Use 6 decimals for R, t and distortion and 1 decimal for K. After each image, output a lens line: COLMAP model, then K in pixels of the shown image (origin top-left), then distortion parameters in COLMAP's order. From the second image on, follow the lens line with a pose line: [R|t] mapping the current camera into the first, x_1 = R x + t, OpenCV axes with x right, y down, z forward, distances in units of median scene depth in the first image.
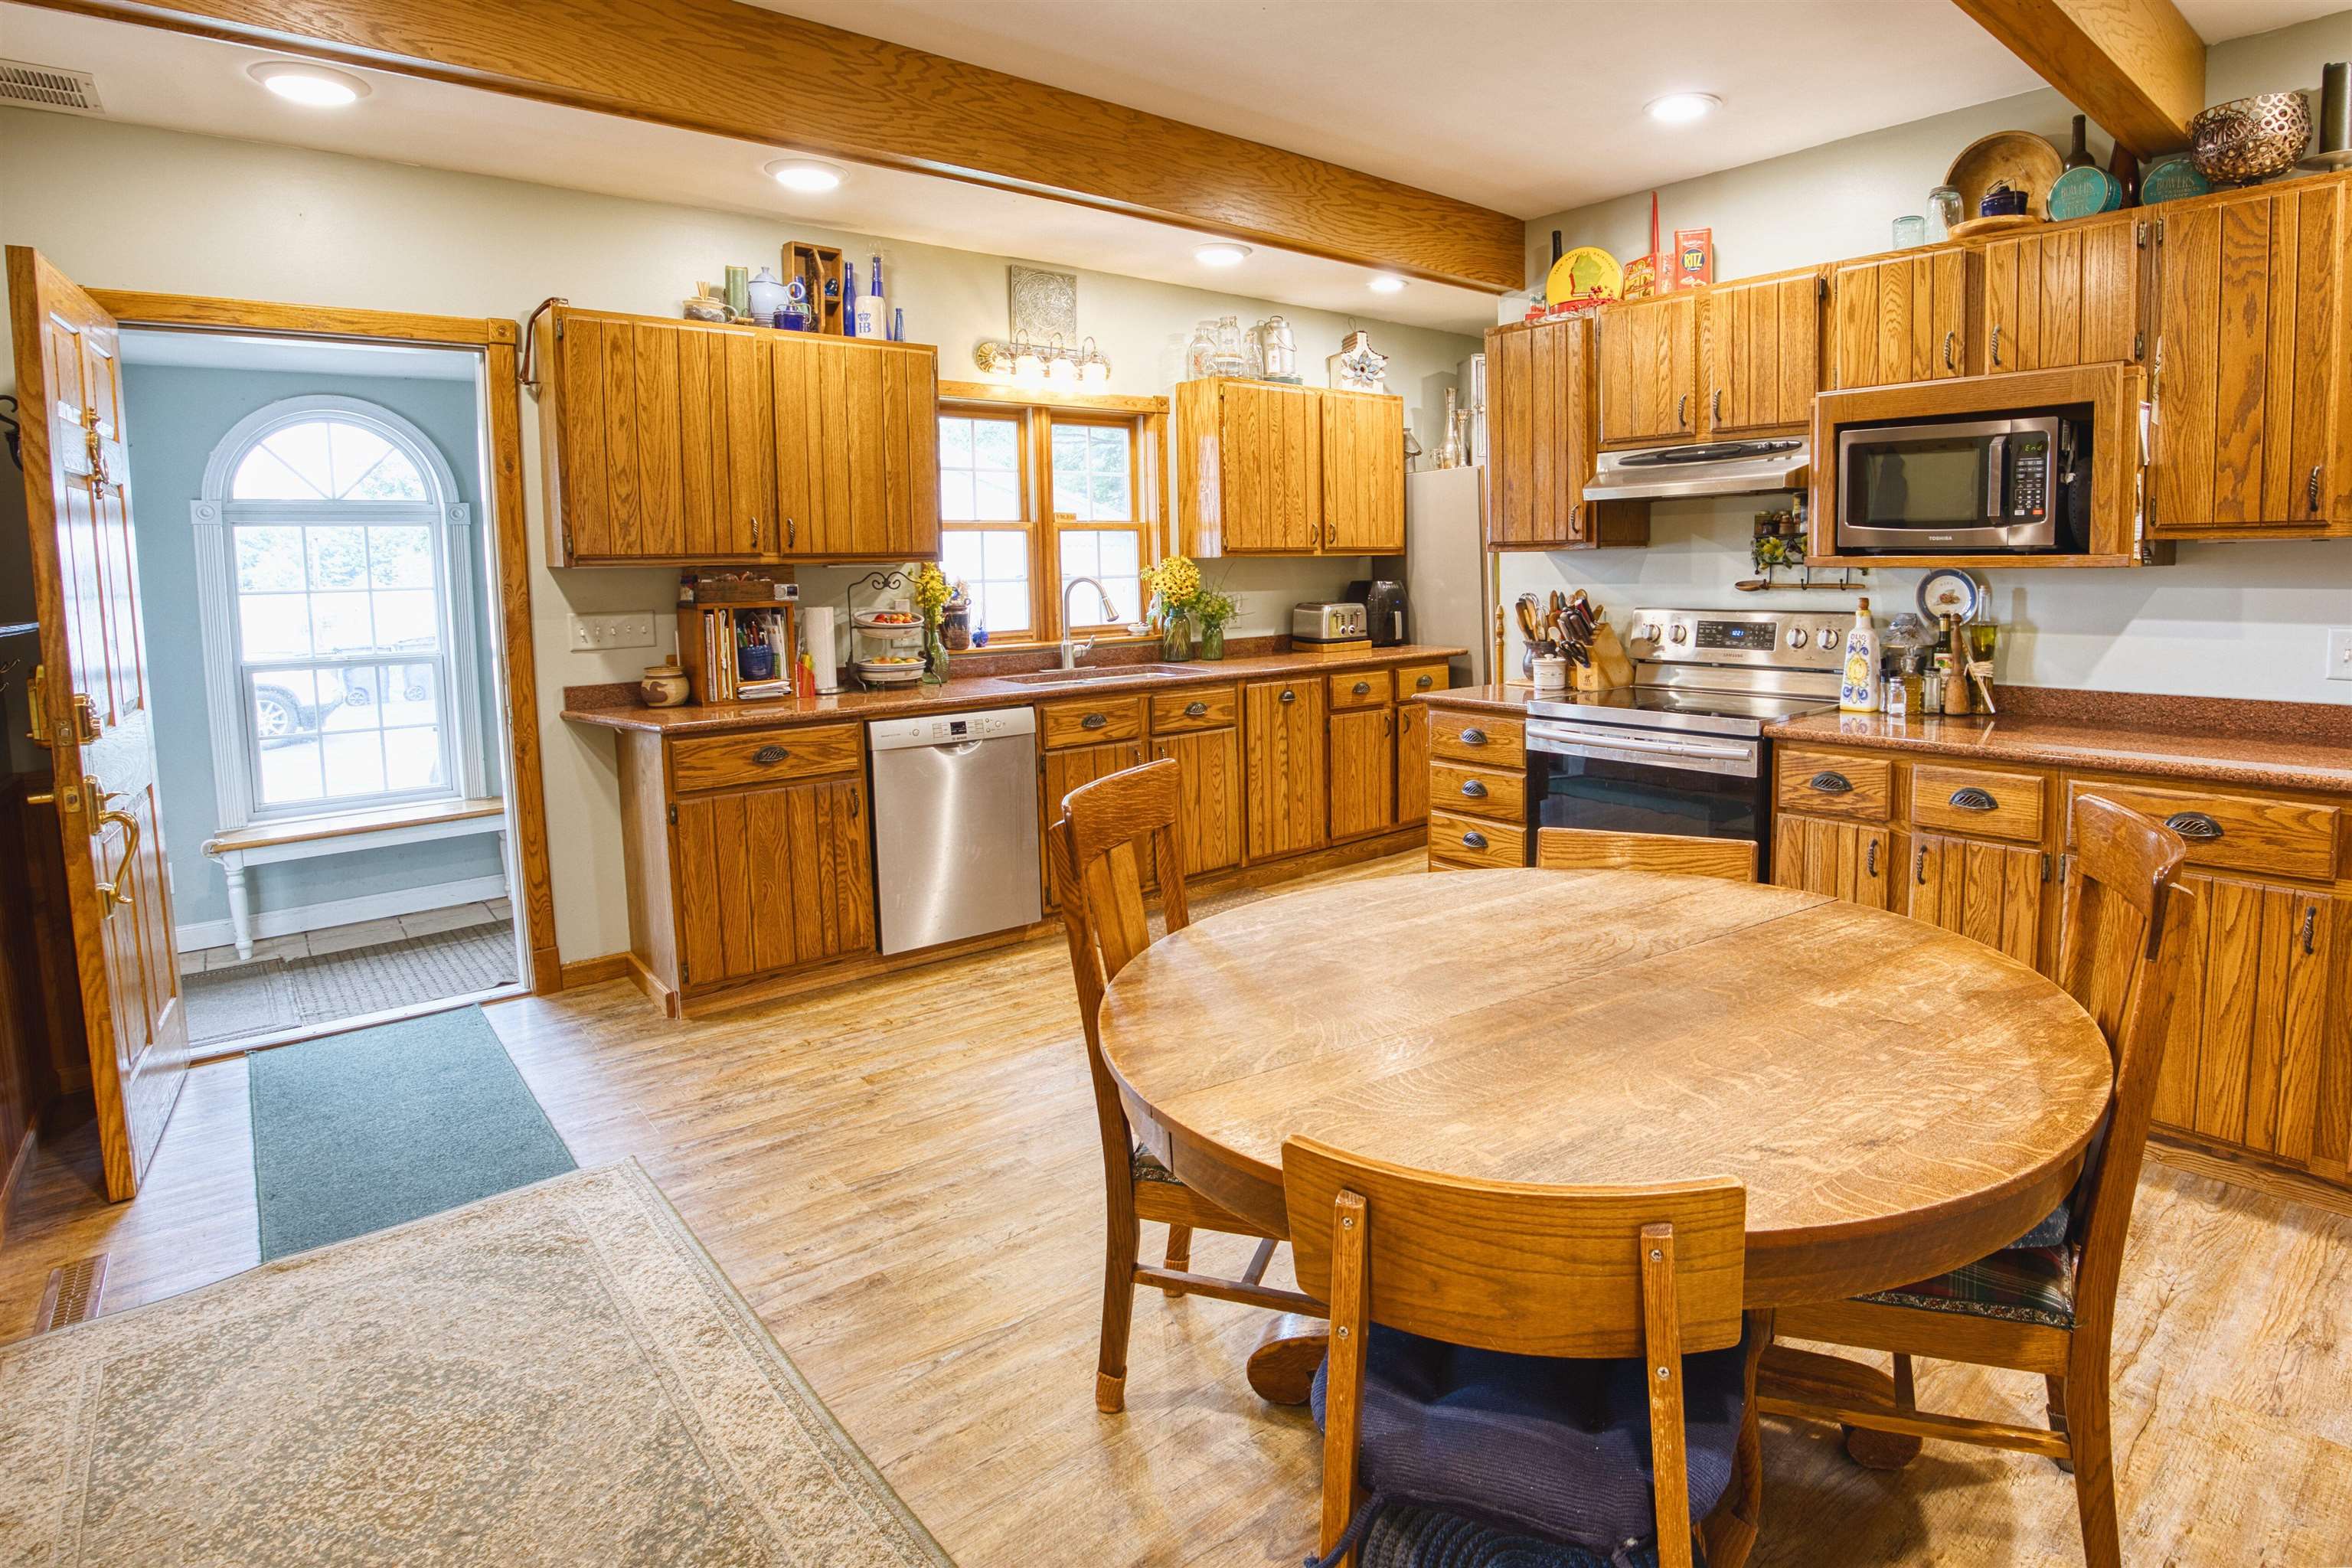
lens RADIAL K [[1233.1, 0, 1308.5], [0, 1233.1, 668.7], [0, 0, 1]] dist [-0.072859, 0.016482]
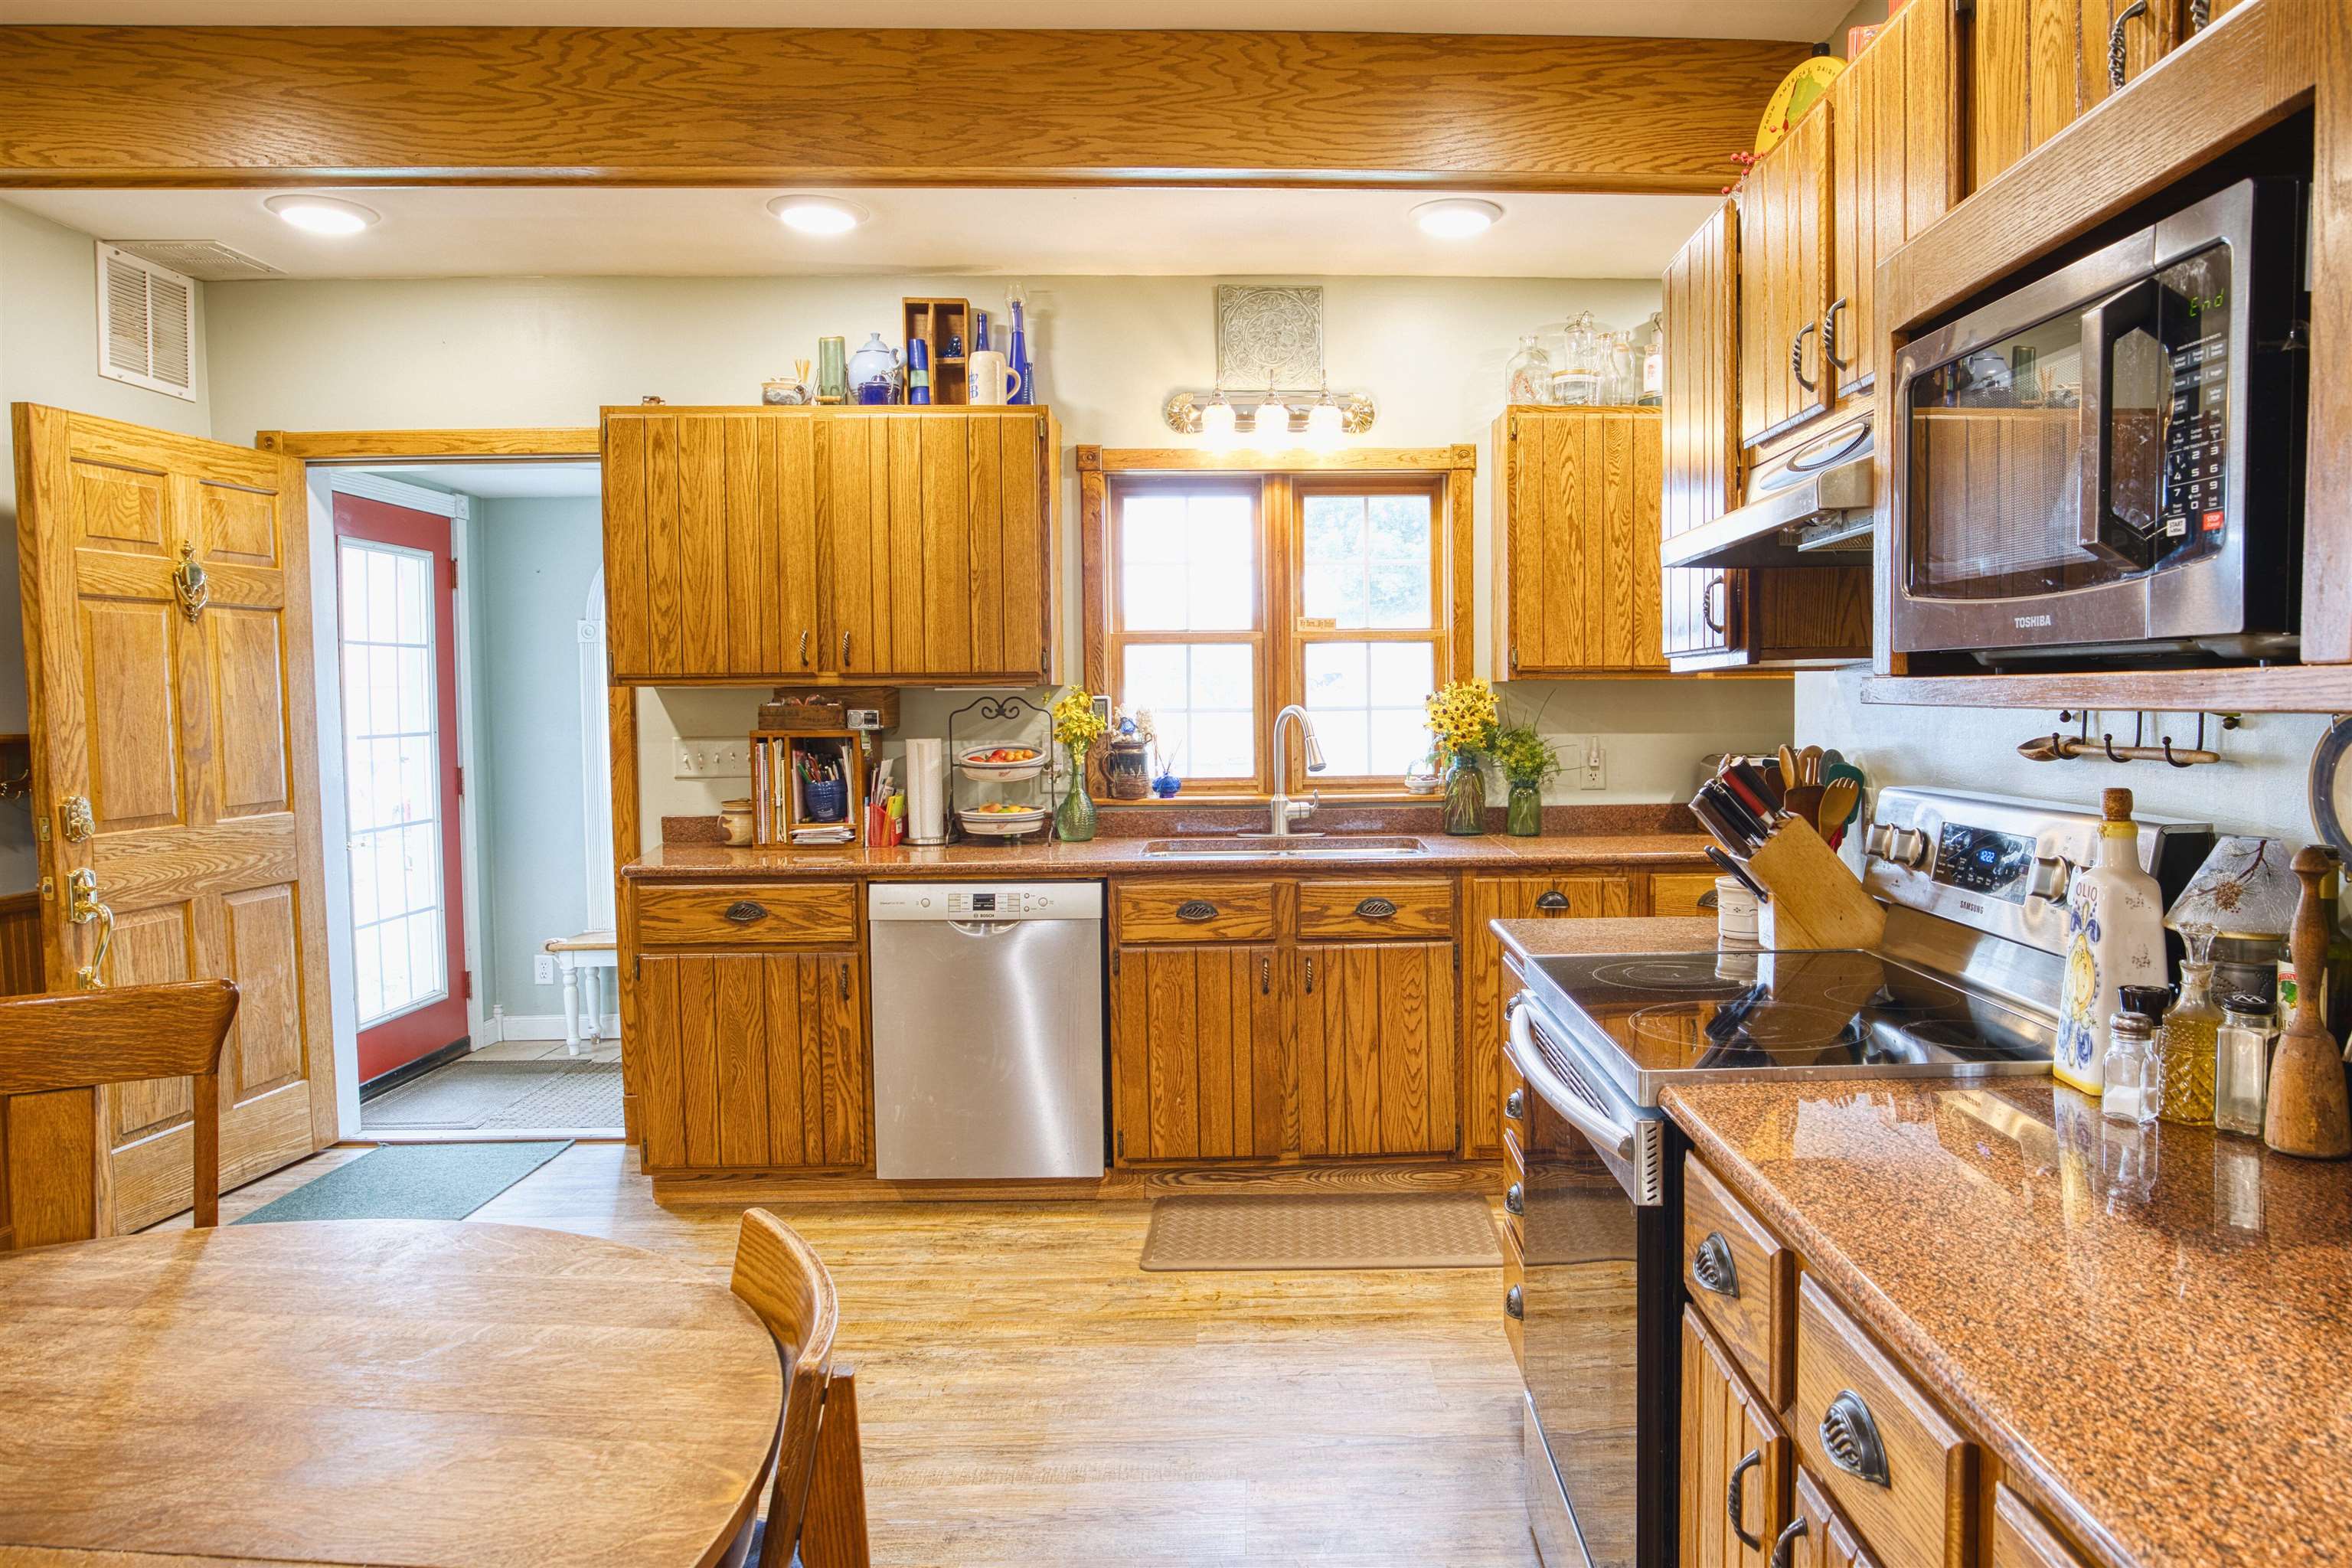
lens RADIAL K [[1506.7, 0, 1318.9], [0, 1506.7, 780.3], [0, 0, 1]] dist [-0.052444, 0.022214]
pose [[0.767845, 0.044725, -0.639073, 0.442743], [-0.060144, 0.998187, -0.002406, -0.035540], [0.637807, 0.040284, 0.769142, 0.387324]]
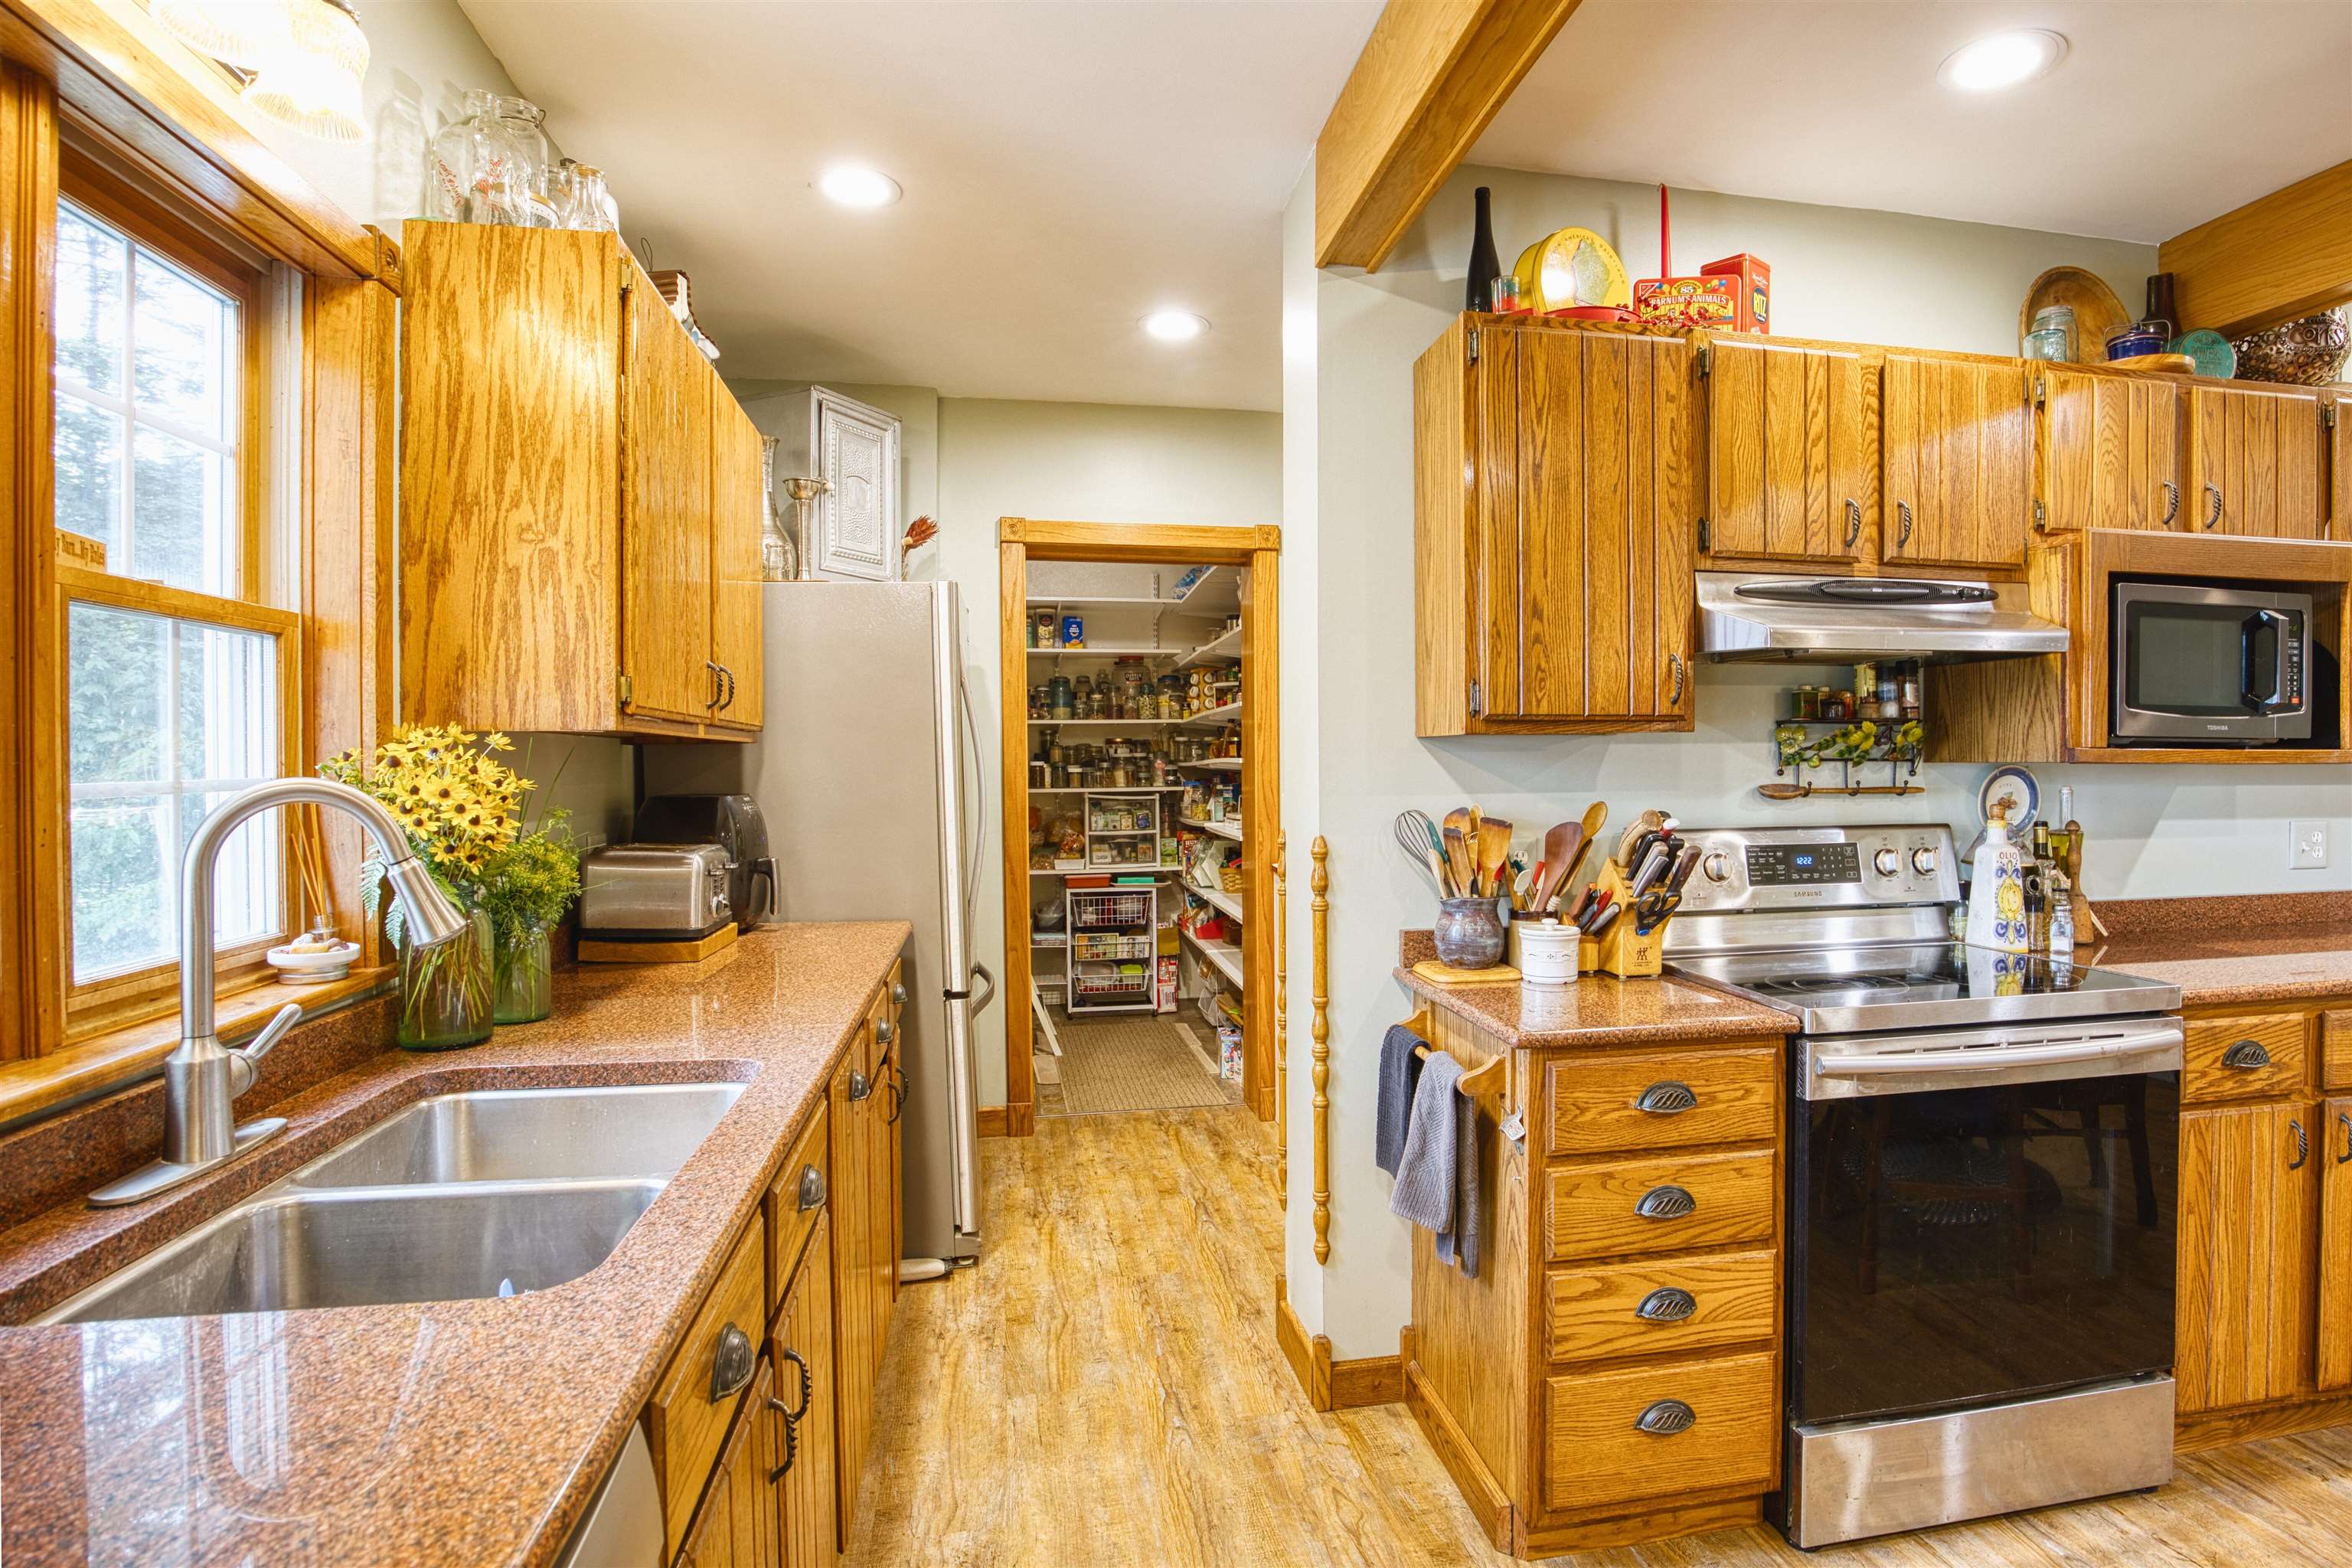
lens RADIAL K [[1236.3, 0, 1274.6], [0, 1236.3, 772.6], [0, 0, 1]] dist [-0.058904, 0.020920]
pose [[0.497107, 0.007391, 0.867658, -0.342339], [0.070644, 0.996299, -0.048961, -0.057539], [-0.864808, 0.085634, 0.494746, 0.798249]]
